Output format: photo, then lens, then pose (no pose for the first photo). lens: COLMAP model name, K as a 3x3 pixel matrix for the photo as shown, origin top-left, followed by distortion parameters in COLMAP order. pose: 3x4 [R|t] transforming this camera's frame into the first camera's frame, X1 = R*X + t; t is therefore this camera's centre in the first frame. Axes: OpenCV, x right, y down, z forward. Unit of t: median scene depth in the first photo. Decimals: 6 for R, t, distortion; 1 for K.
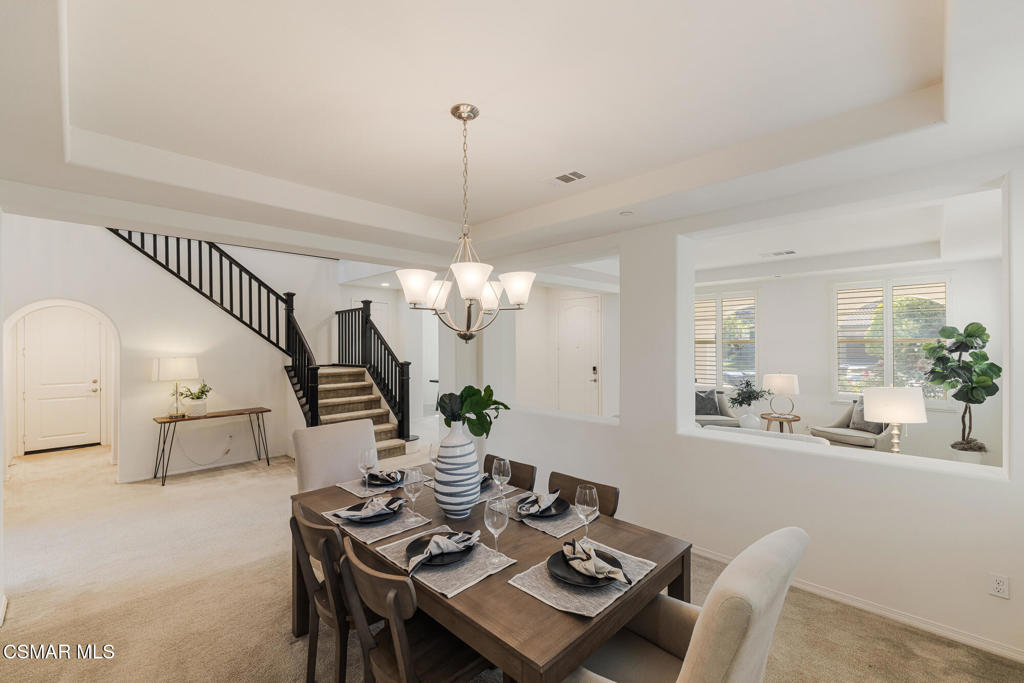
lens RADIAL K [[432.3, 0, 512.0], [0, 432.3, 341.5], [0, 0, 1]] dist [0.001241, 0.000354]
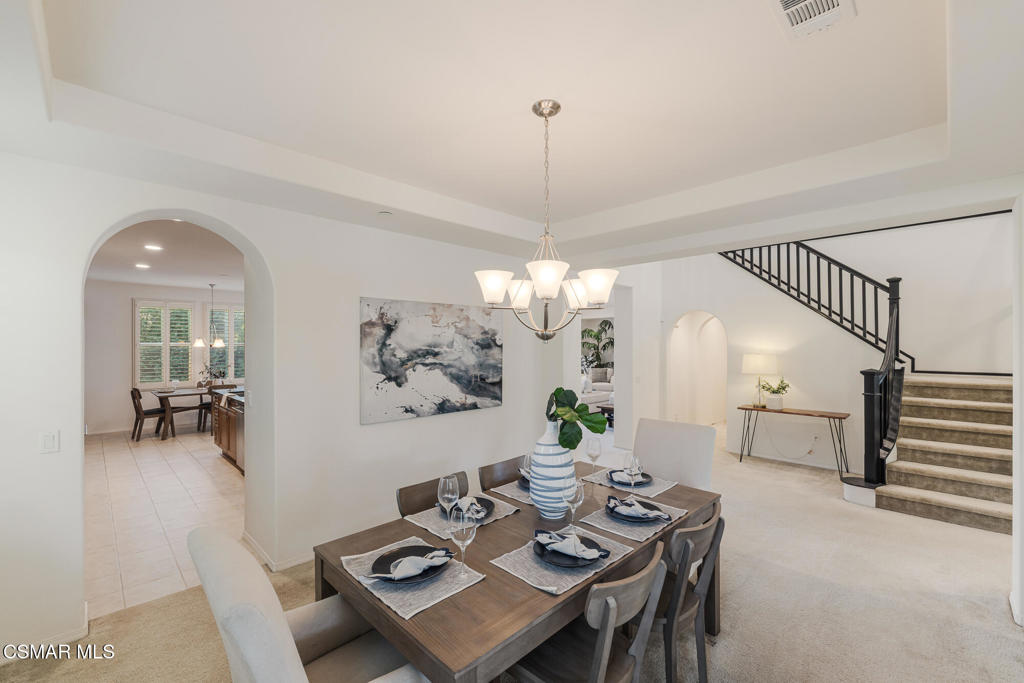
lens RADIAL K [[428.7, 0, 512.0], [0, 428.7, 341.5], [0, 0, 1]] dist [-0.000963, -0.000200]
pose [[-0.011789, 0.000954, -0.999930, 0.342789], [0.006125, 0.999981, 0.000882, -0.000402], [0.999912, -0.006115, -0.011794, 0.367460]]
